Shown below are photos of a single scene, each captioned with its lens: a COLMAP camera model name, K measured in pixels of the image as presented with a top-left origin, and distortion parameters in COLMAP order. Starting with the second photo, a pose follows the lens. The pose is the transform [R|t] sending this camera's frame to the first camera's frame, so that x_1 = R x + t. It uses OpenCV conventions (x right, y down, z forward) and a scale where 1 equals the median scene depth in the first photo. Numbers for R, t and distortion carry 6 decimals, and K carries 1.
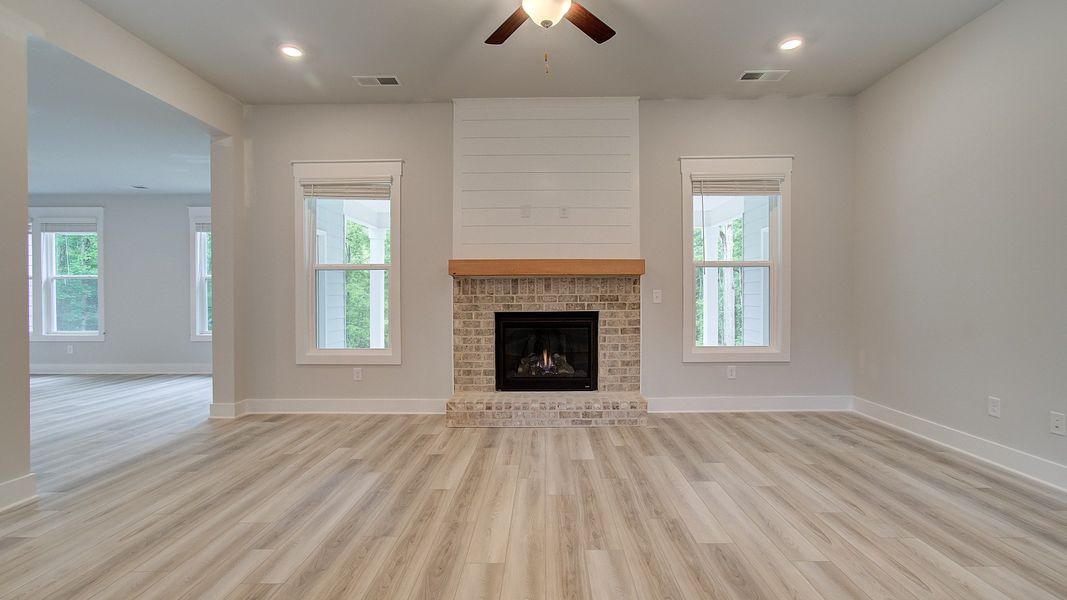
lens RADIAL K [[487.8, 0, 533.5], [0, 487.8, 300.0], [0, 0, 1]] dist [-0.001071, 0.001155]
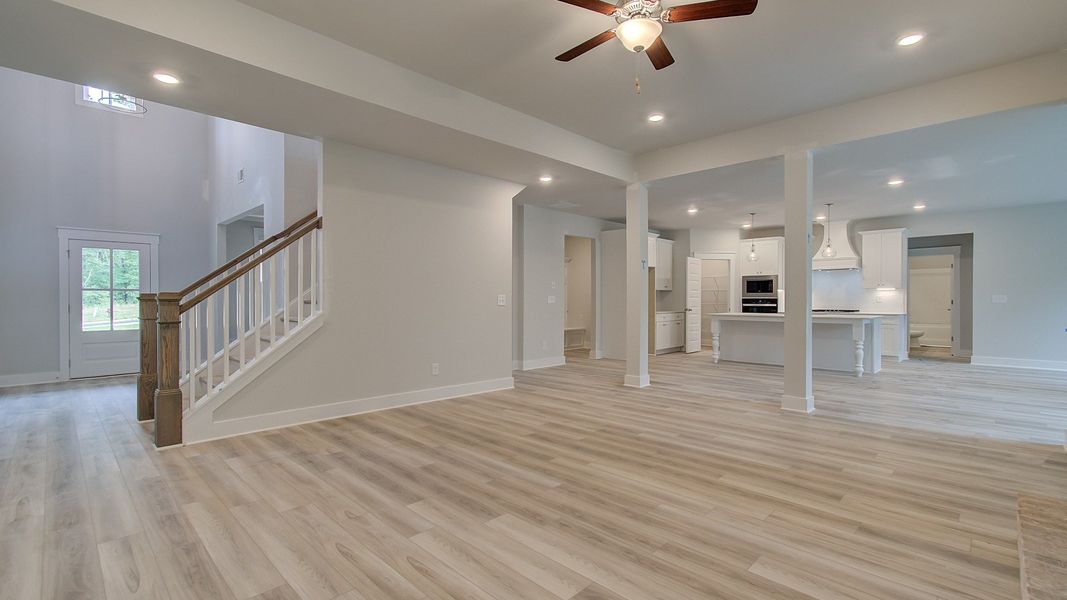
lens RADIAL K [[487.8, 0, 533.5], [0, 487.8, 300.0], [0, 0, 1]] dist [-0.001071, 0.001155]
pose [[-0.703153, 0.006642, -0.711007, 0.546630], [0.003060, 0.999975, 0.006315, -0.010341], [0.711032, 0.002265, -0.703156, 0.908695]]
